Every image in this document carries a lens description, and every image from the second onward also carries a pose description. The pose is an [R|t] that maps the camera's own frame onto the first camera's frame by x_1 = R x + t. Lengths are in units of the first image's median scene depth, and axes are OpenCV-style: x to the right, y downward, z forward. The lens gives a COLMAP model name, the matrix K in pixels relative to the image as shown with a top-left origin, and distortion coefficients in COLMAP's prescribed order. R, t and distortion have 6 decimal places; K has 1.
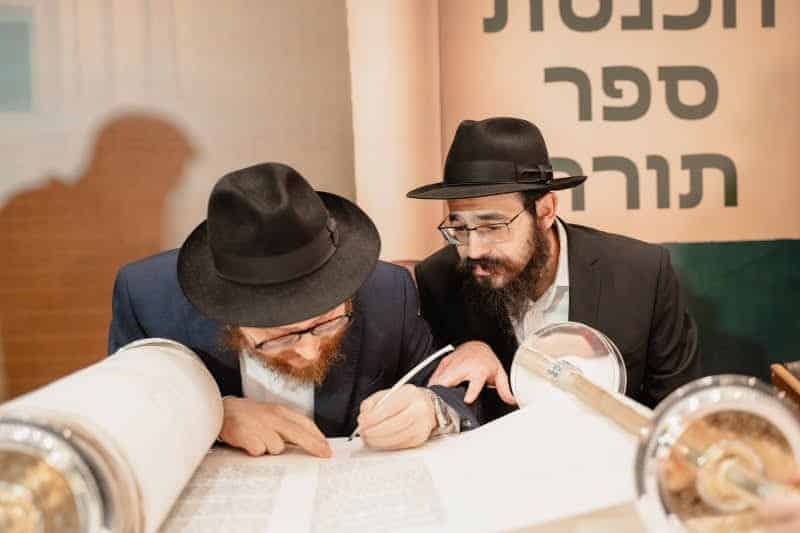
lens RADIAL K [[867.6, 0, 400.0], [0, 867.6, 266.5], [0, 0, 1]] dist [0.016660, 0.016388]
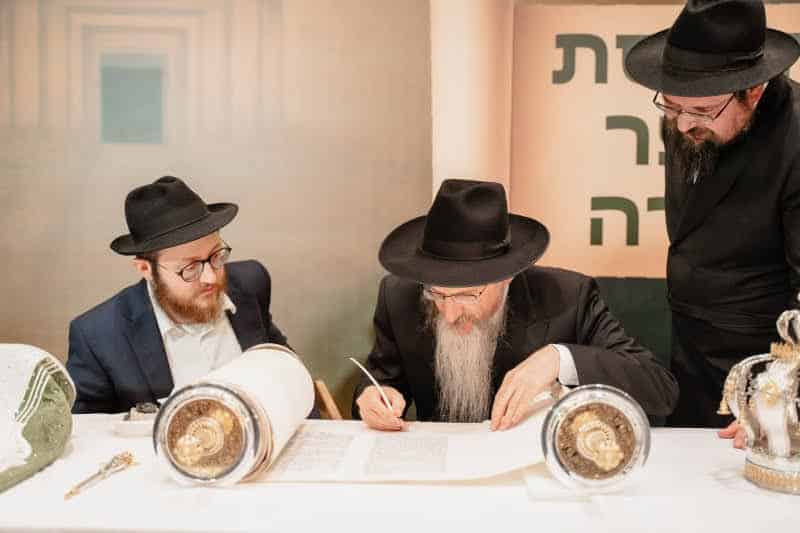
lens RADIAL K [[1038.1, 0, 400.0], [0, 1038.1, 266.5], [0, 0, 1]] dist [0.012778, 0.034953]
pose [[0.992957, 0.047303, -0.108618, 0.058930], [-0.046892, 0.998880, 0.006337, -0.033625], [0.108796, -0.001199, 0.994063, -0.356417]]
